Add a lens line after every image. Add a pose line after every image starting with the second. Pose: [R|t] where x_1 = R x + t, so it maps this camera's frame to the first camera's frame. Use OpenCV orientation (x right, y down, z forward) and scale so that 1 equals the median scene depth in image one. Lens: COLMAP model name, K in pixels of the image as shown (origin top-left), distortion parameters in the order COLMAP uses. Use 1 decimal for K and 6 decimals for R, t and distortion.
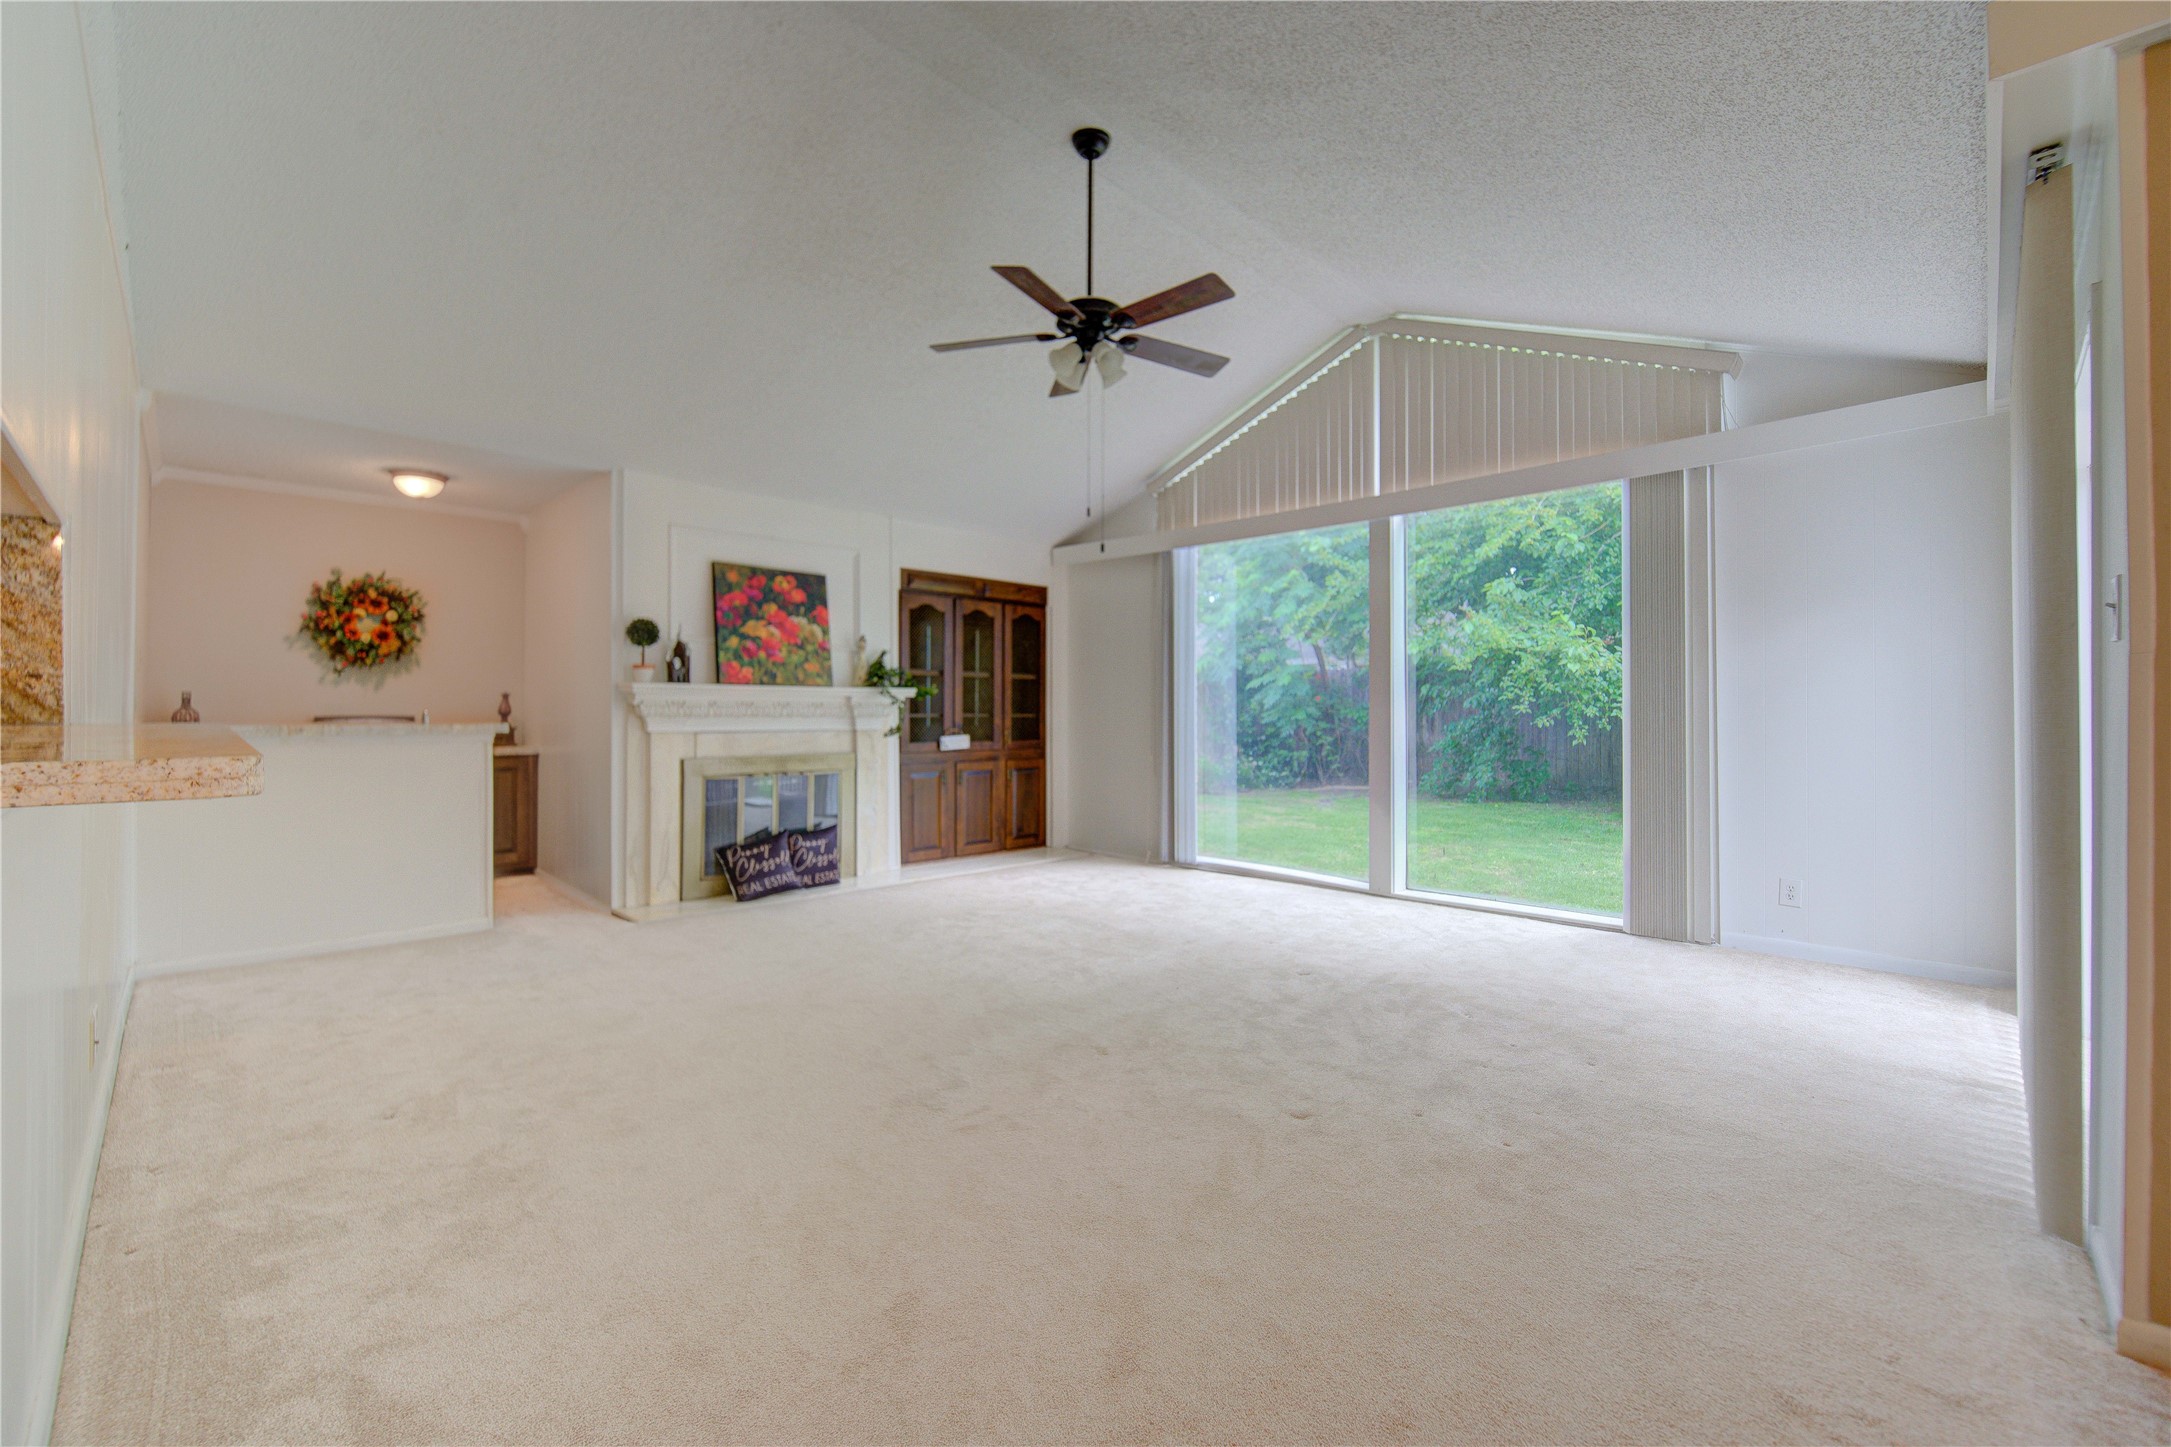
lens RADIAL K [[897.0, 0, 1081.1], [0, 897.0, 693.4], [0, 0, 1]] dist [-0.005216, -0.001212]
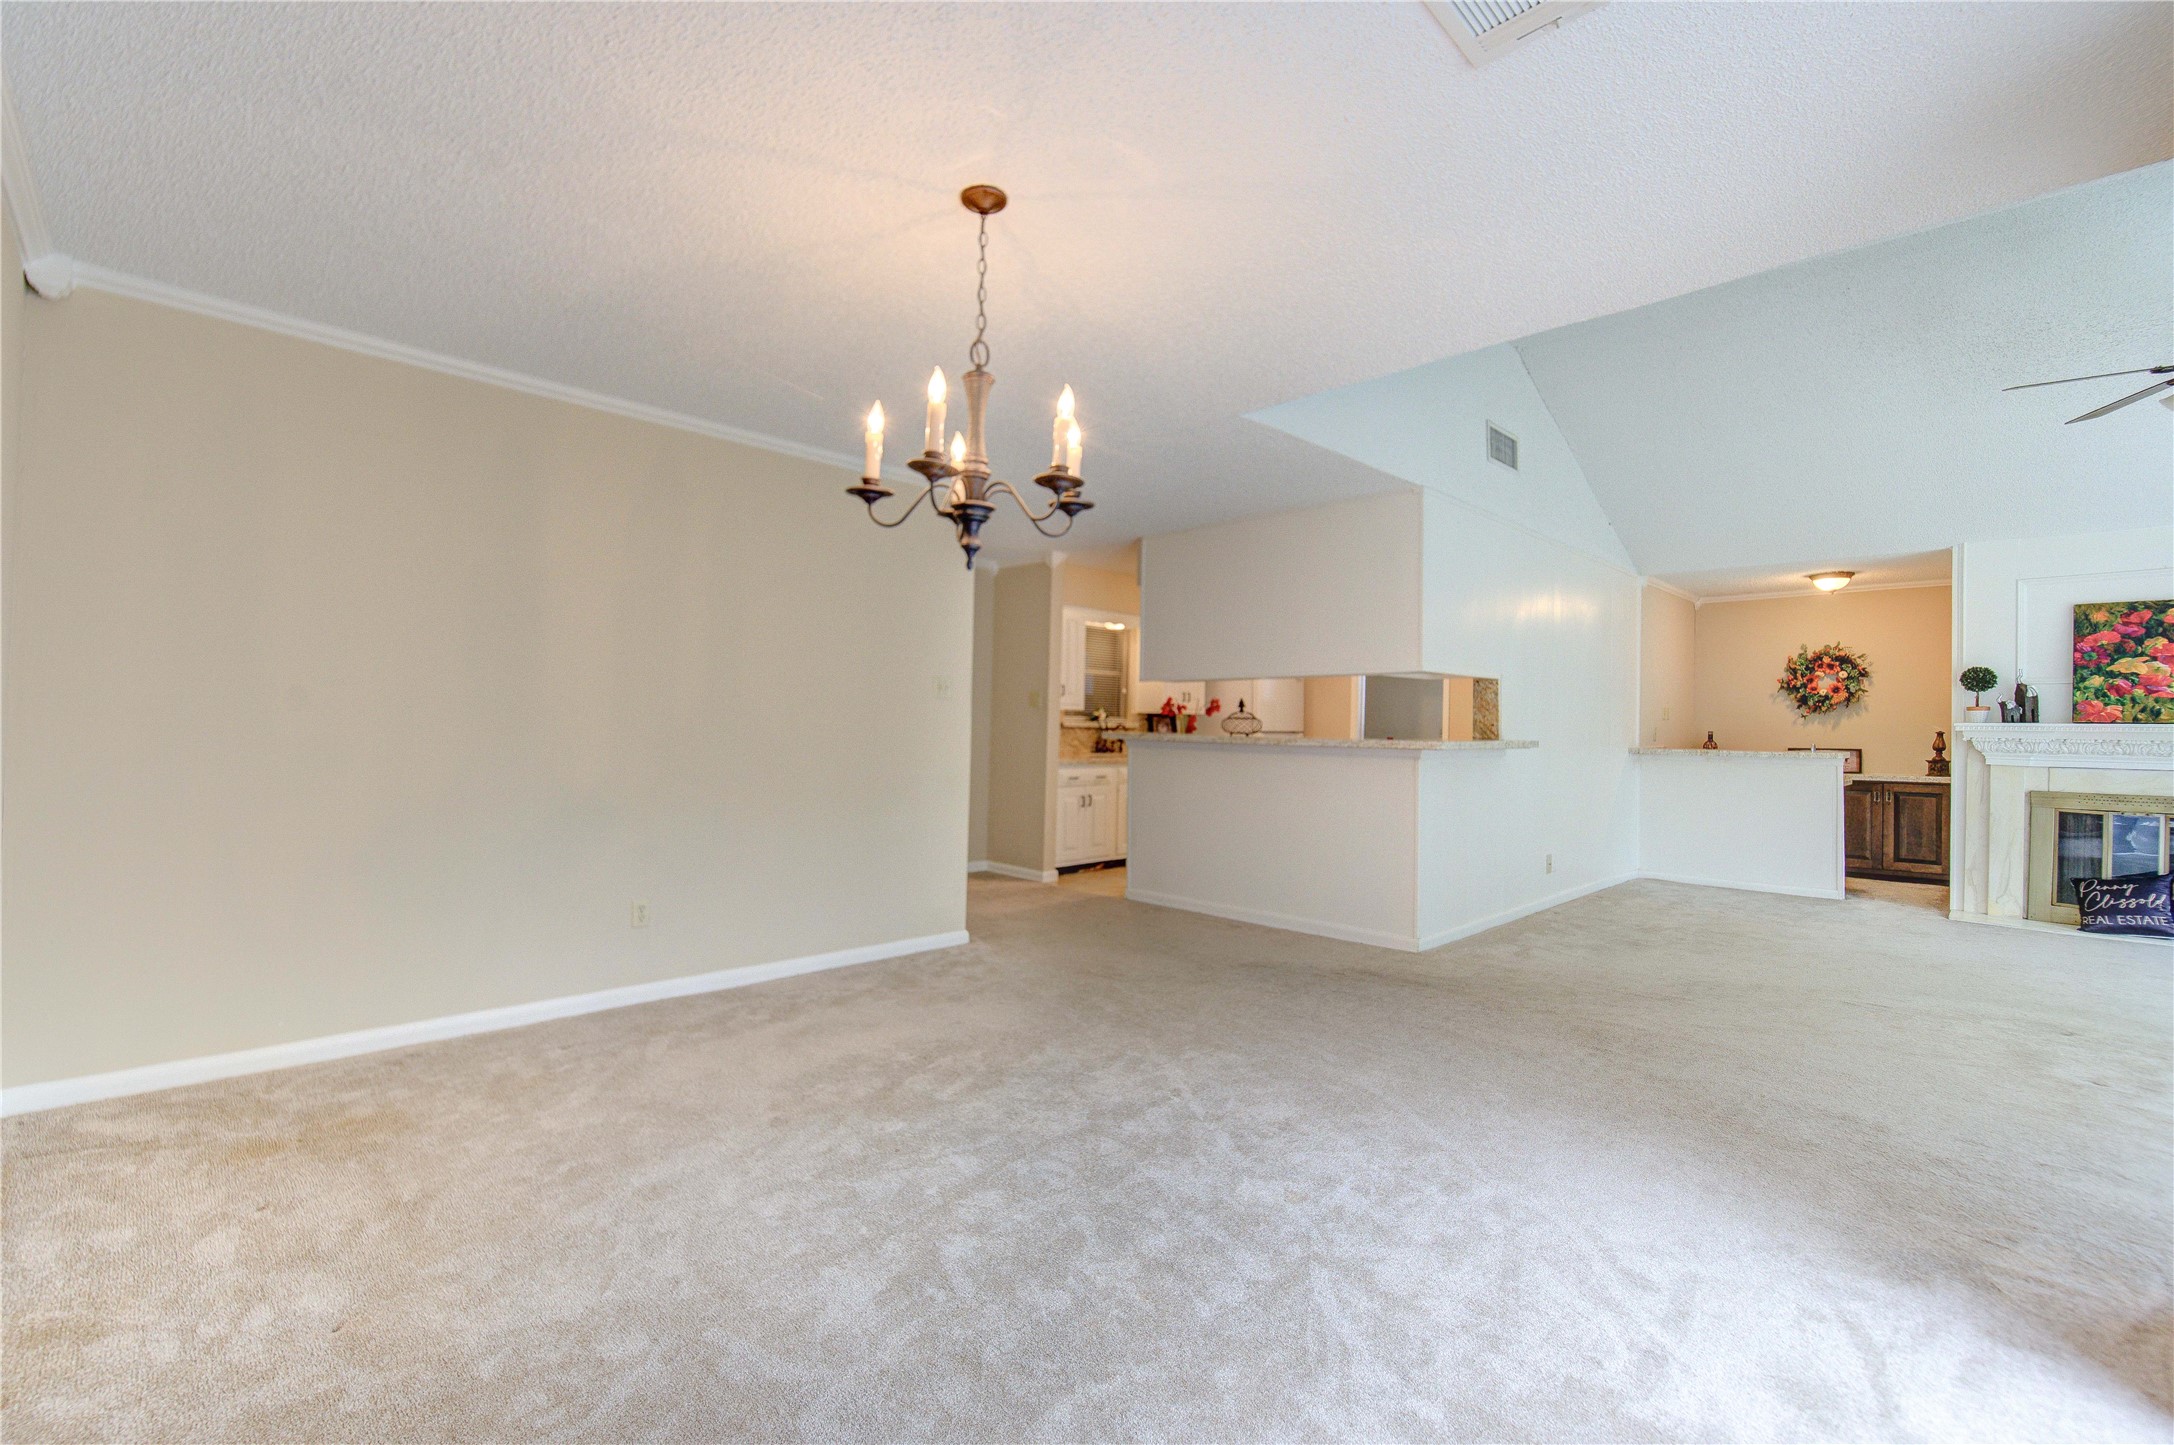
lens RADIAL K [[898.3, 0, 1089.5], [0, 898.3, 729.4], [0, 0, 1]] dist [-0.005216, -0.001212]
pose [[-0.005185, -0.003588, -0.999980, 0.613318], [-0.001181, 0.999993, -0.003582, 0.002691], [0.999986, 0.001163, -0.005189, -0.141081]]
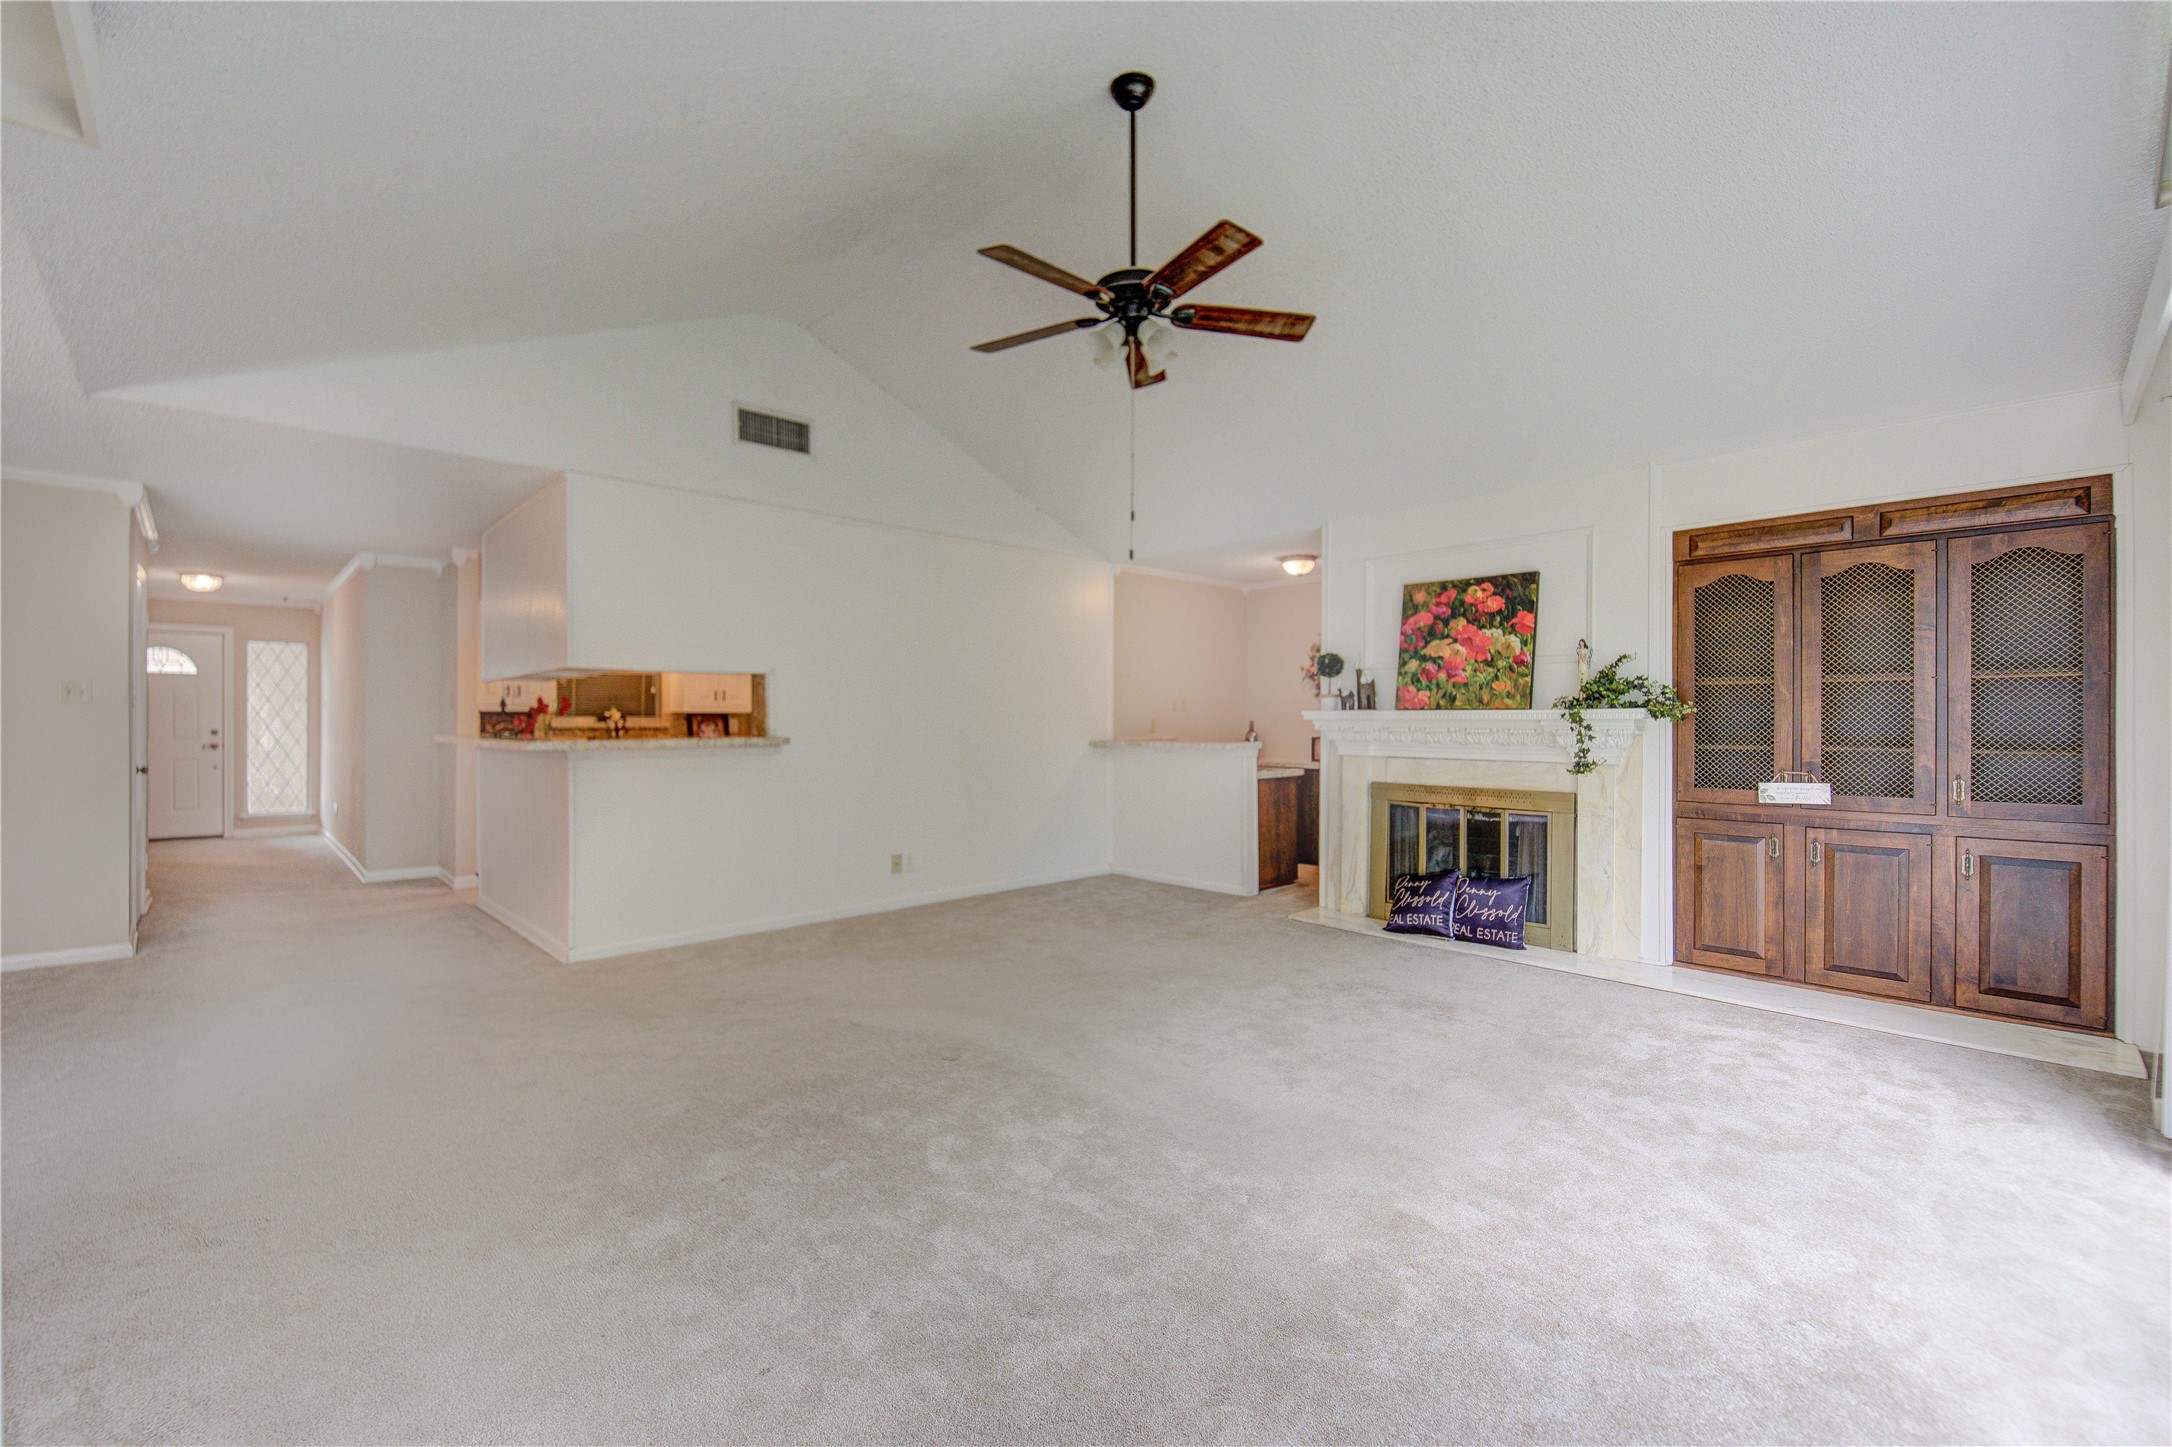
lens RADIAL K [[897.4, 0, 1081.8], [0, 897.4, 733.2], [0, 0, 1]] dist [-0.005216, -0.001212]
pose [[-0.015107, 0.007359, -0.999859, 0.564047], [0.013943, 0.999877, 0.007149, 0.003564], [0.999789, -0.013833, -0.015207, 0.631715]]
